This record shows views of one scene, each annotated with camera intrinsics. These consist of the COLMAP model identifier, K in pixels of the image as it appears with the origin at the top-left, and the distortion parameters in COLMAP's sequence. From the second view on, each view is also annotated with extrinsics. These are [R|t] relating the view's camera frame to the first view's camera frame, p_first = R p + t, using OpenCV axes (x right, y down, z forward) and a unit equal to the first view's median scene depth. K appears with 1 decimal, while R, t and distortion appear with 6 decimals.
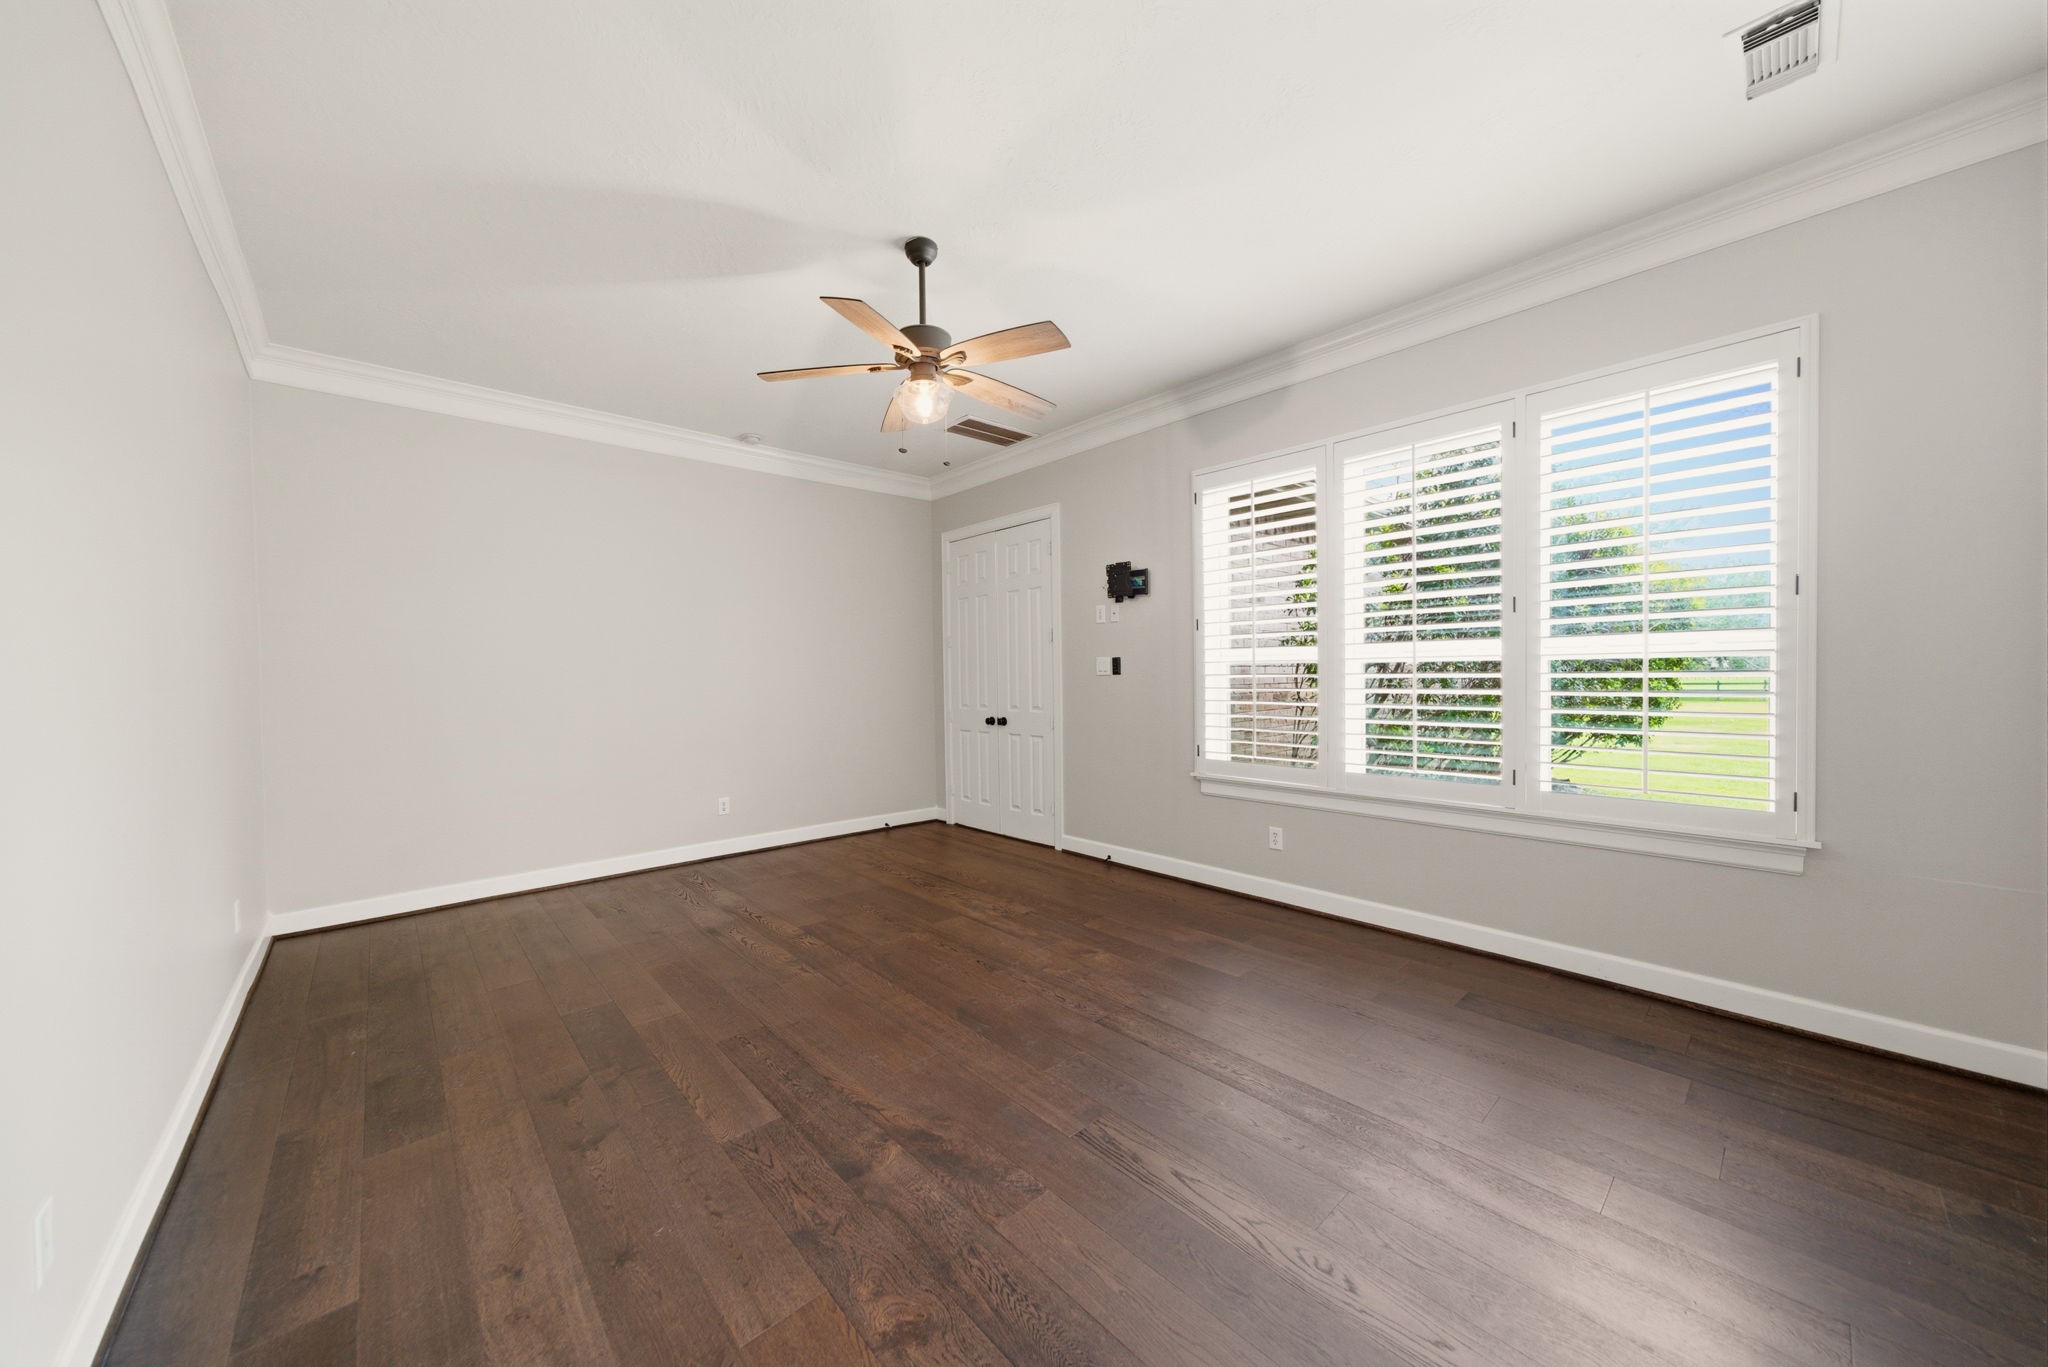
lens RADIAL K [[732.1, 0, 1001.9], [0, 732.1, 689.7], [0, 0, 1]] dist [-0.001532, 0.006404]
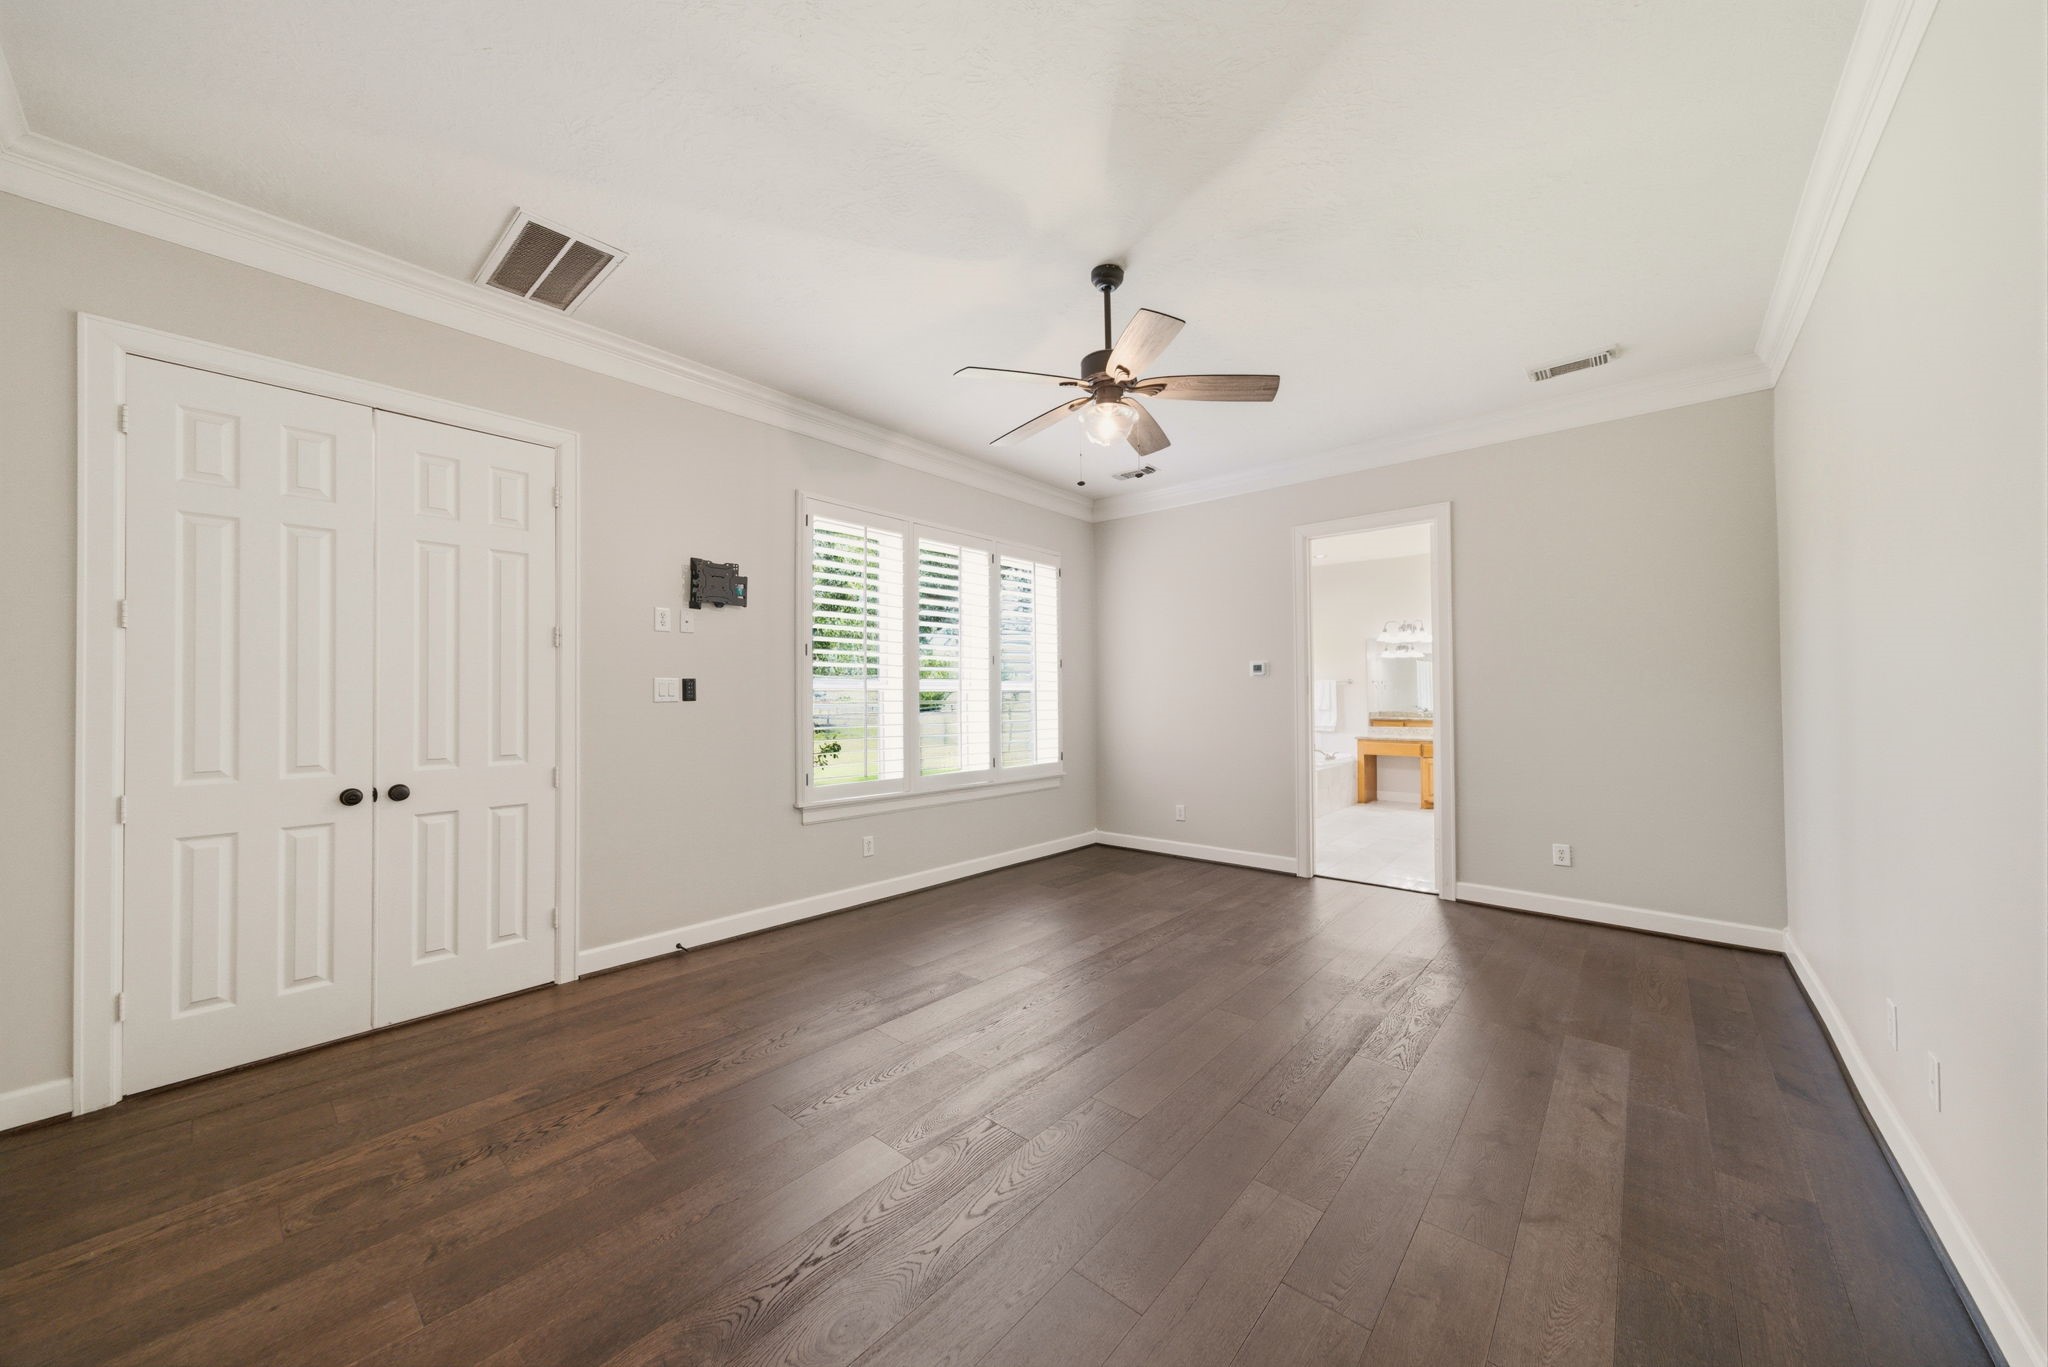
lens RADIAL K [[732.1, 0, 1001.9], [0, 732.1, 689.7], [0, 0, 1]] dist [-0.001532, 0.006404]
pose [[-0.118965, 0.021287, 0.992670, -0.647638], [0.022289, 0.999575, -0.018764, -0.010687], [-0.992648, 0.019893, -0.119389, 0.768352]]
